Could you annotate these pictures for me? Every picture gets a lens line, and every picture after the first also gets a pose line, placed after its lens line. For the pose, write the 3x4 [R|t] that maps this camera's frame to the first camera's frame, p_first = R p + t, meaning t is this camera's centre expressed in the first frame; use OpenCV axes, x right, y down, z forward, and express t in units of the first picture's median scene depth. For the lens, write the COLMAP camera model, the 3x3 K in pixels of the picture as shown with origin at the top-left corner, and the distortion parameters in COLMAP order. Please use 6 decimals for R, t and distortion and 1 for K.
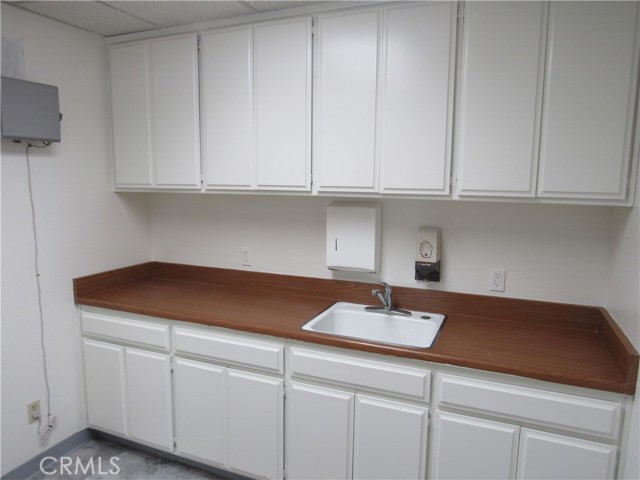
lens RADIAL K [[454.7, 0, 318.1], [0, 454.7, 237.8], [0, 0, 1]] dist [-0.025692, 0.006505]
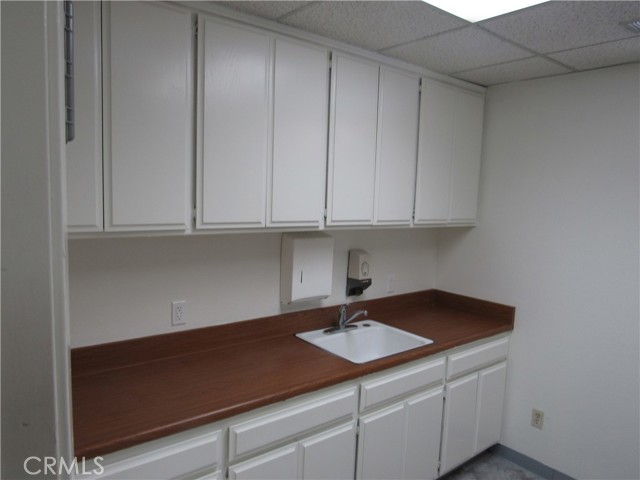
lens RADIAL K [[454.7, 0, 321.4], [0, 454.7, 237.5], [0, 0, 1]] dist [-0.025692, 0.006505]
pose [[0.474579, -0.080582, 0.876517, -0.830981], [0.084554, 0.995369, 0.045728, -0.116627], [-0.876143, 0.052411, 0.479194, 0.508332]]
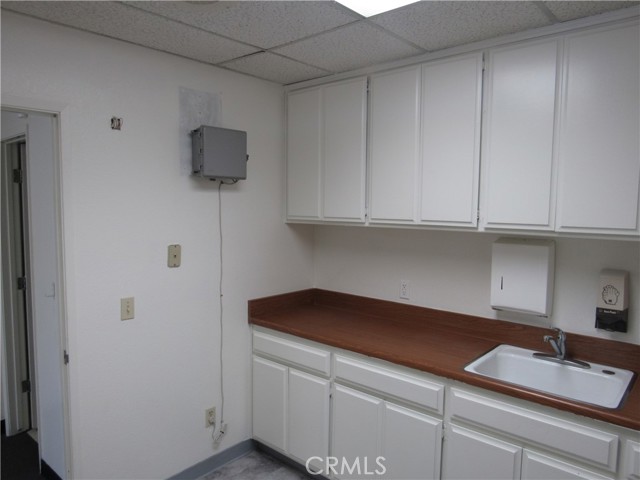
lens RADIAL K [[454.7, 0, 322.4], [0, 454.7, 238.2], [0, 0, 1]] dist [-0.025692, 0.006505]
pose [[0.950644, 0.027496, -0.309062, -0.028651], [-0.046470, 0.997448, -0.054199, -0.011055], [0.306783, 0.065886, 0.949496, -0.019958]]
